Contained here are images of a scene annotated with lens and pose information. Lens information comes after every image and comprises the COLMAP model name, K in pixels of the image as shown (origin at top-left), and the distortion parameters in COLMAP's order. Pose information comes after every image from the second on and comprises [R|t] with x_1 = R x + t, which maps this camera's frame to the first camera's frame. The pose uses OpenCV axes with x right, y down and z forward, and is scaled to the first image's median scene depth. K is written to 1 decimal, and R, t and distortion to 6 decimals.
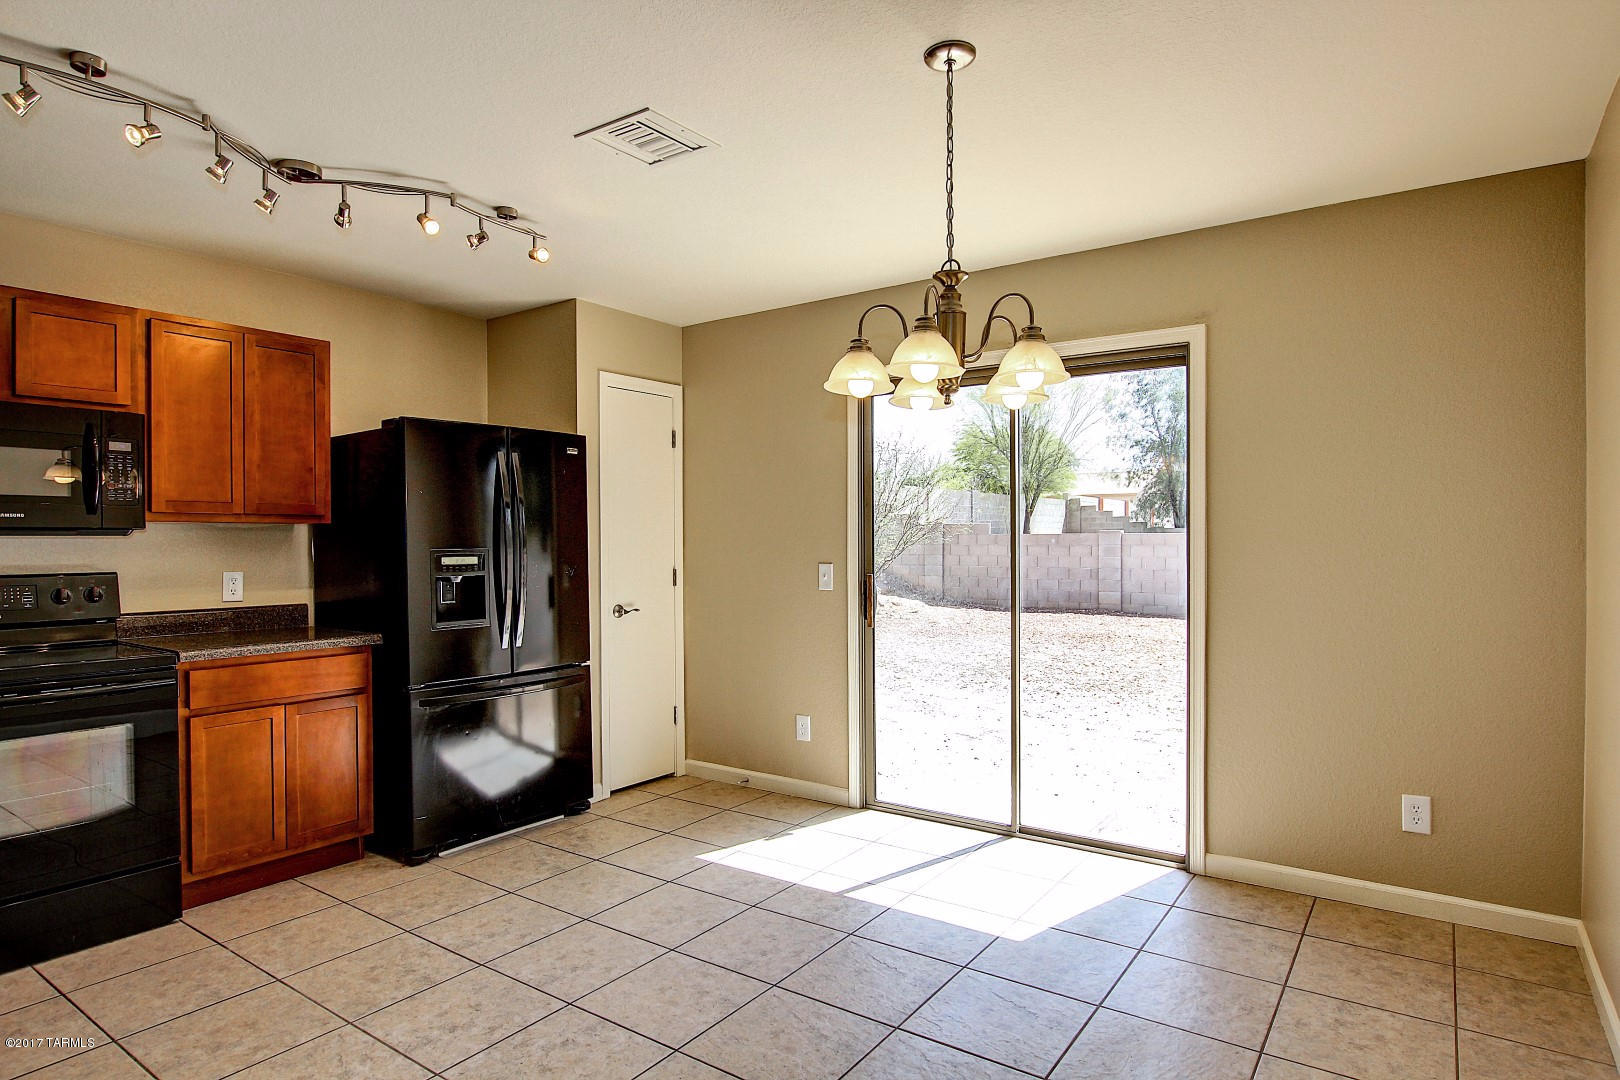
lens RADIAL K [[897.0, 0, 809.3], [0, 897.0, 543.3], [0, 0, 1]] dist [0.032998, -0.000410]
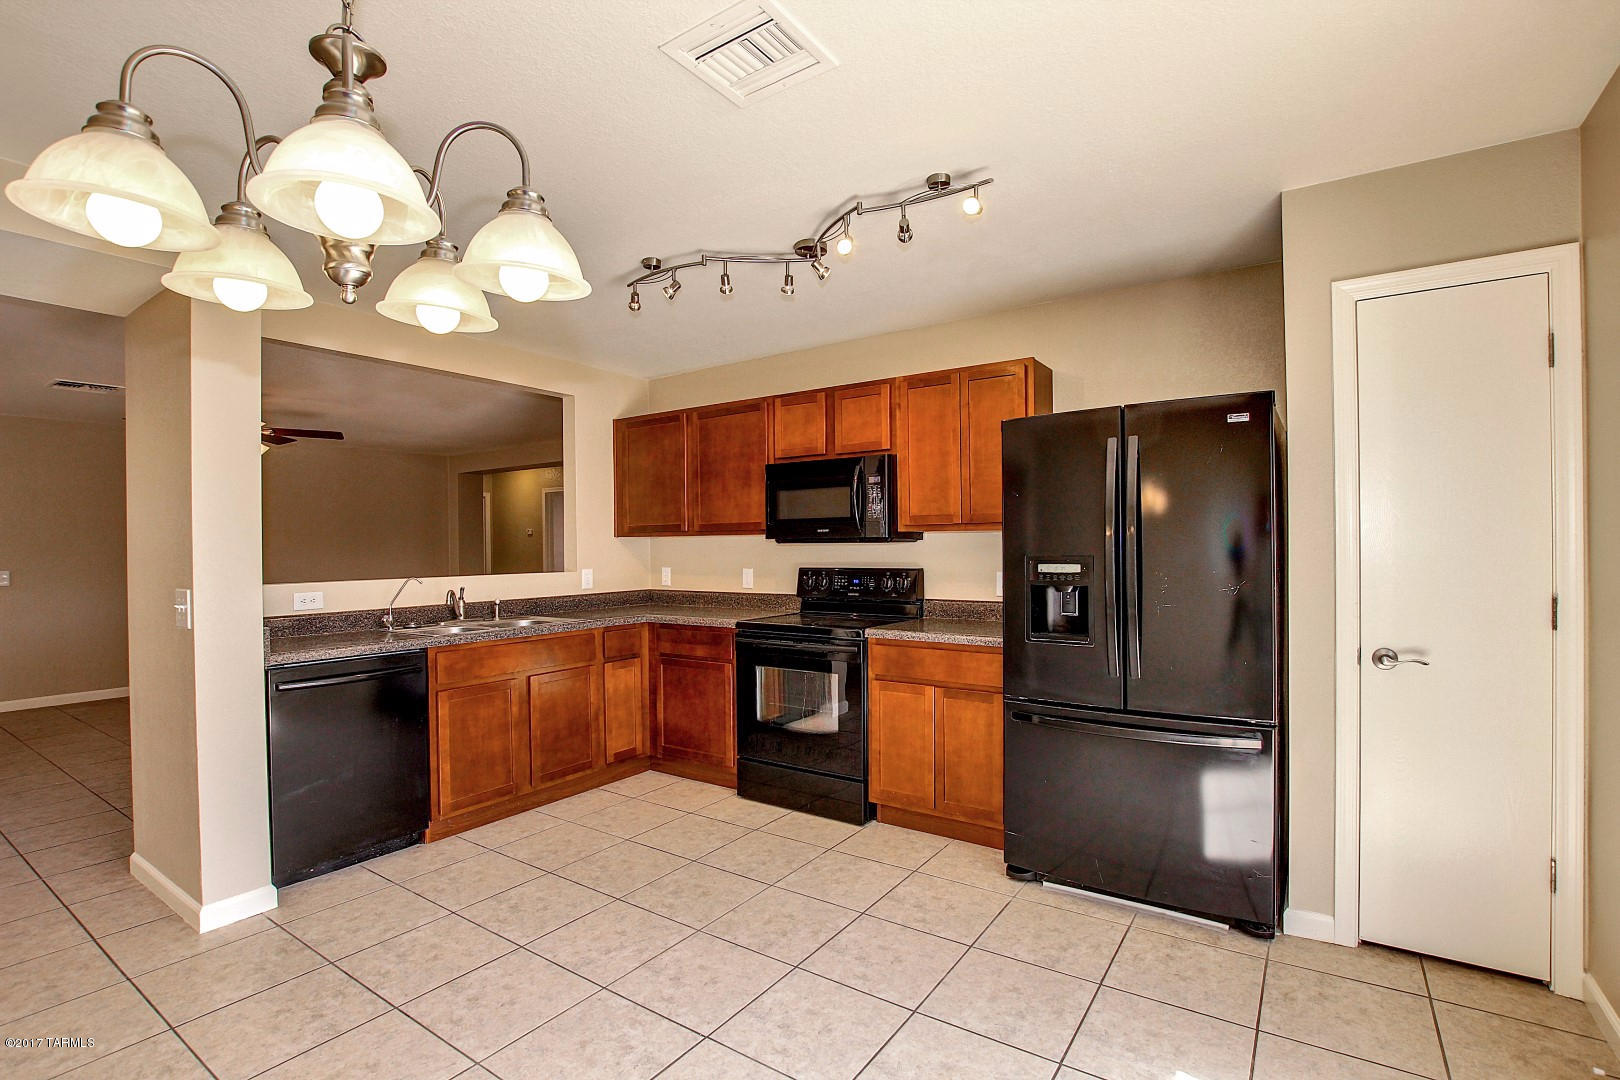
lens RADIAL K [[759.4, 0, 808.0], [0, 759.4, 545.5], [0, 0, 1]] dist [-0.022973, 0.002335]
pose [[0.035075, 0.001303, -0.999384, 0.378449], [0.003402, 0.999993, 0.001424, -0.005696], [0.999379, -0.003450, 0.035070, 0.774385]]
